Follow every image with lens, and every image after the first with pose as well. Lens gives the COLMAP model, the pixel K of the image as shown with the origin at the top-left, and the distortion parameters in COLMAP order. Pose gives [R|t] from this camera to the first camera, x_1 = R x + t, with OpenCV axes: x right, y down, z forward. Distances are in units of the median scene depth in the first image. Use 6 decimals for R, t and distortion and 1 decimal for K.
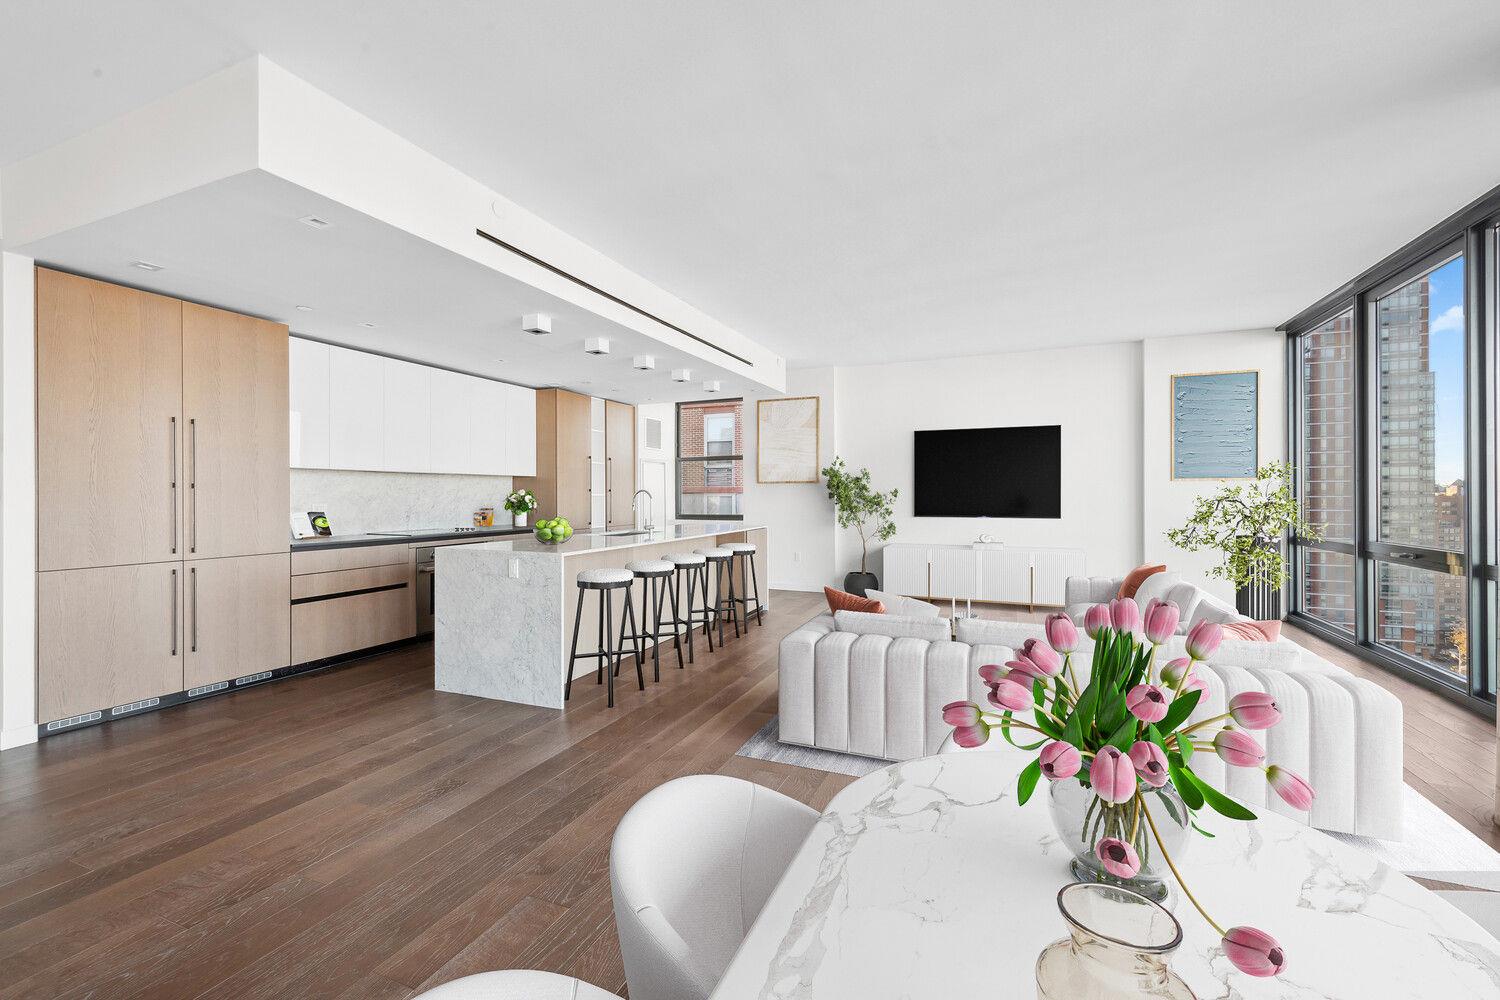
lens RADIAL K [[619.4, 0, 758.4], [0, 619.4, 494.6], [0, 0, 1]] dist [0.003393, -0.001218]
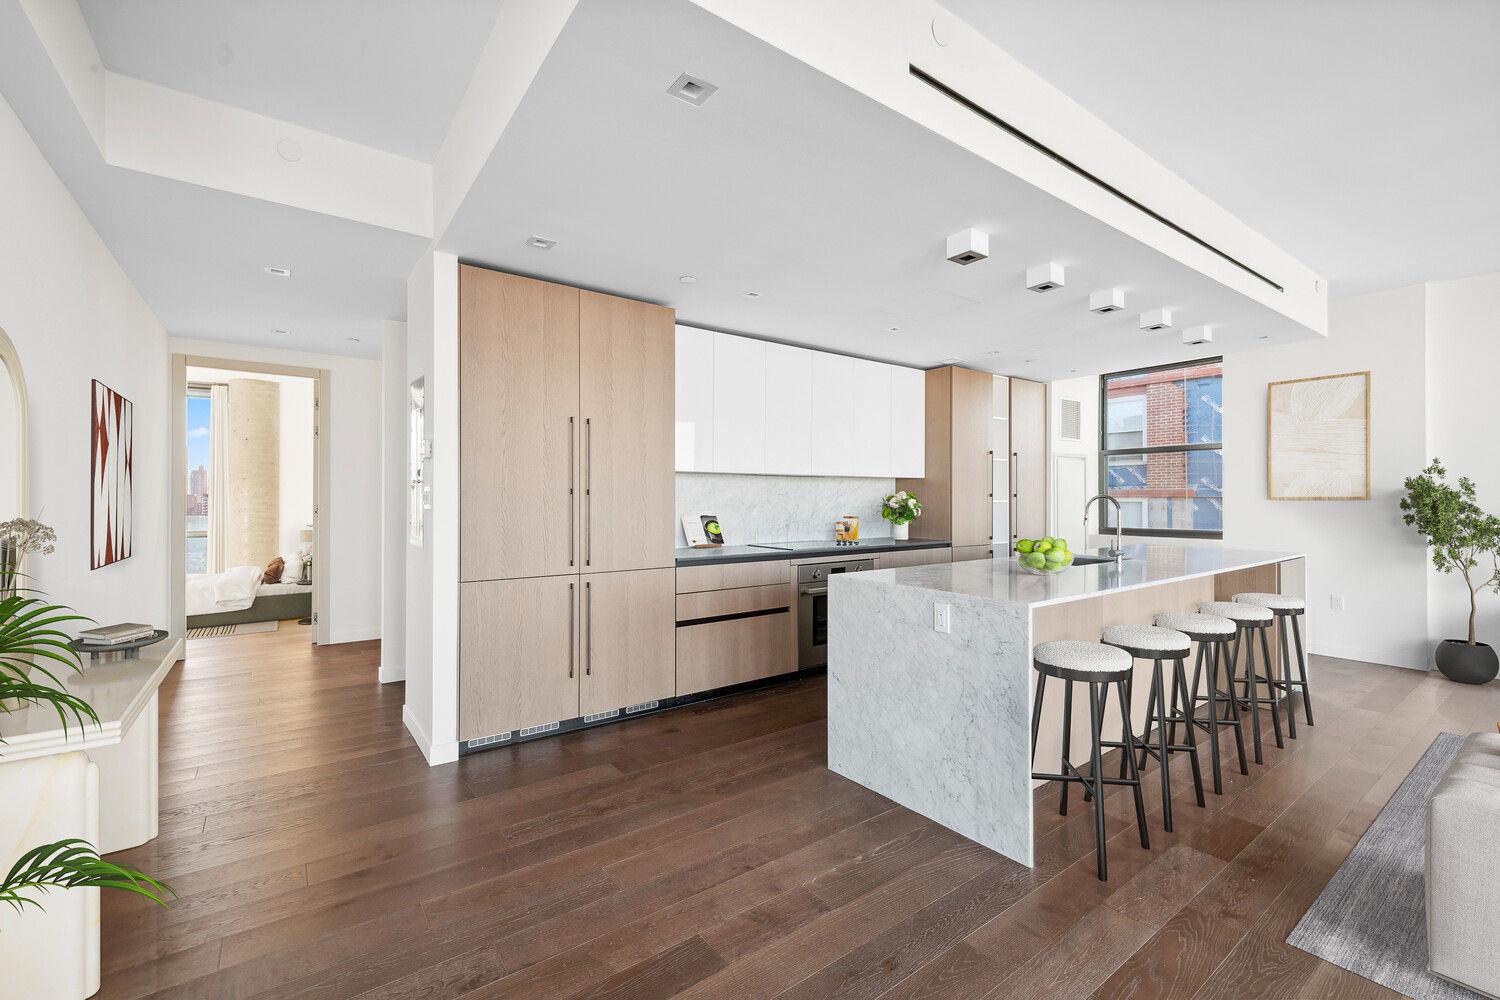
lens RADIAL K [[619.4, 0, 729.9], [0, 619.4, 497.7], [0, 0, 1]] dist [0.003393, -0.001218]
pose [[0.832297, 0.002501, -0.554324, -0.212173], [-0.002252, 0.999997, 0.001132, -0.006447], [0.554325, 0.000306, 0.832300, 0.323705]]
